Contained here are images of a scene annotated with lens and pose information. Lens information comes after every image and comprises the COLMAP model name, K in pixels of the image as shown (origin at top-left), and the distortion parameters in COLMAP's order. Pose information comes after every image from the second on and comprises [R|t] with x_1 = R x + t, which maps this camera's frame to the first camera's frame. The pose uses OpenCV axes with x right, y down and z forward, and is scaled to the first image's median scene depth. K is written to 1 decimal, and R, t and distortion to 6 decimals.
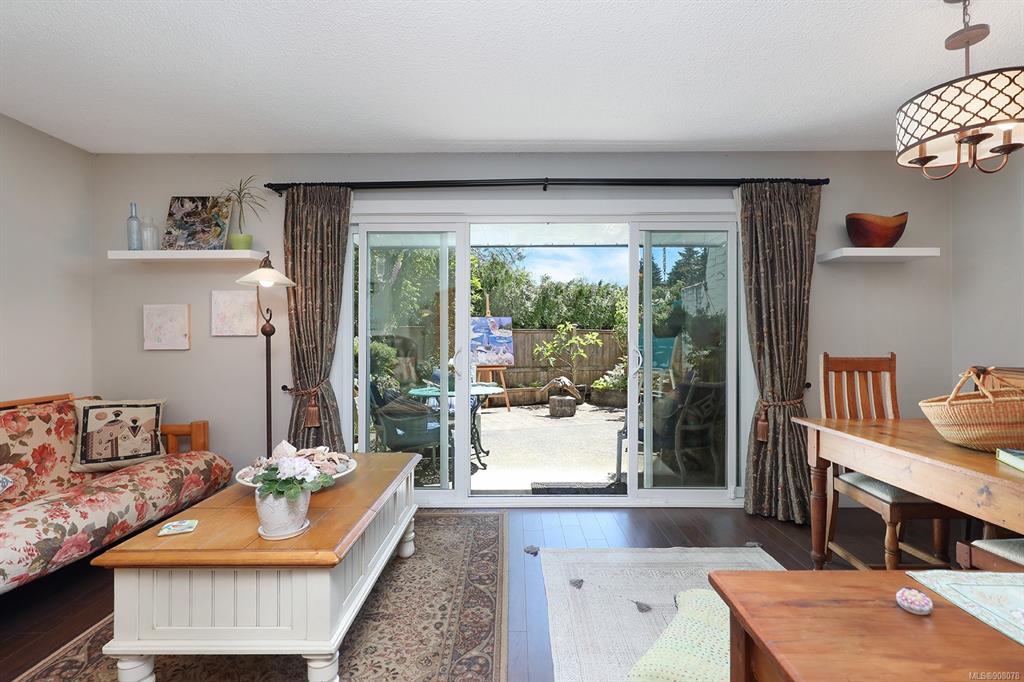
lens RADIAL K [[470.8, 0, 512.2], [0, 470.8, 336.1], [0, 0, 1]] dist [0.001124, 0.000257]
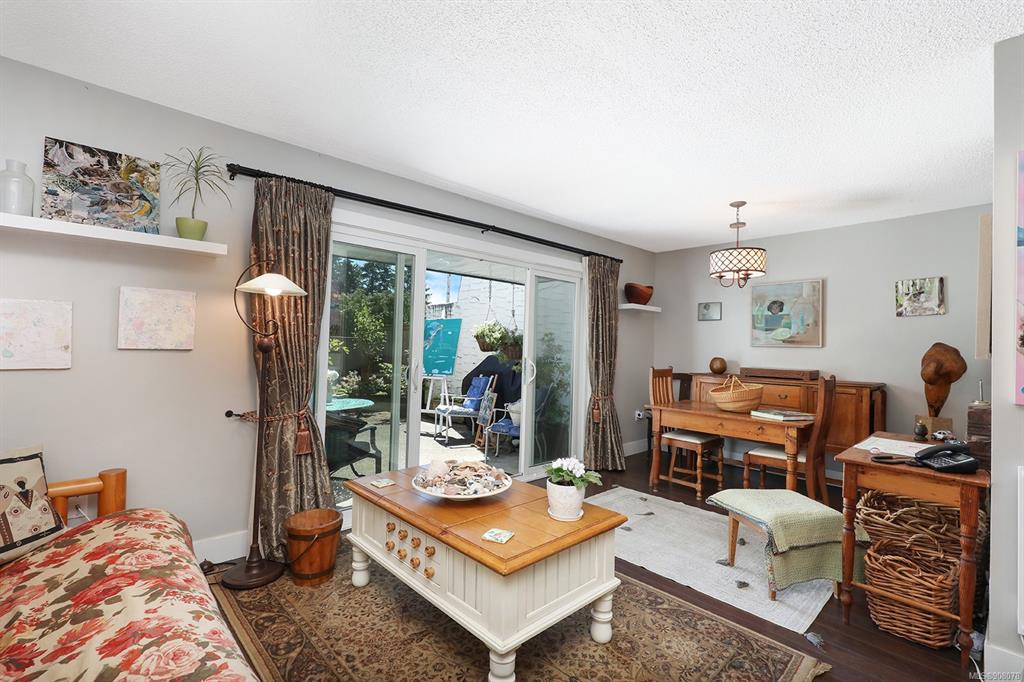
lens RADIAL K [[458.7, 0, 511.9], [0, 458.7, 337.4], [0, 0, 1]] dist [0.000064, 0.000060]
pose [[0.727736, 0.031966, 0.685112, -0.687686], [-0.029367, 0.999449, -0.015438, -0.025192], [-0.685229, -0.008885, 0.728274, 0.086198]]
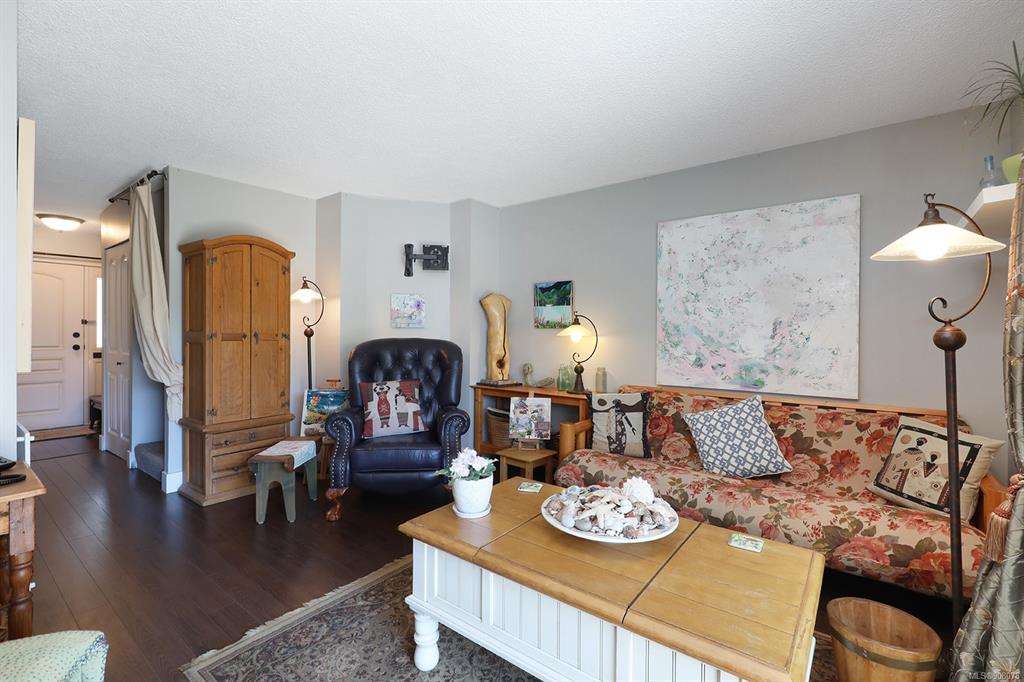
lens RADIAL K [[458.7, 0, 511.9], [0, 458.7, 337.4], [0, 0, 1]] dist [0.000064, 0.000060]
pose [[-0.606385, 0.007880, -0.795132, 0.175424], [0.001300, 0.999959, 0.008918, -0.016912], [0.795170, 0.004374, -0.606371, 0.832085]]
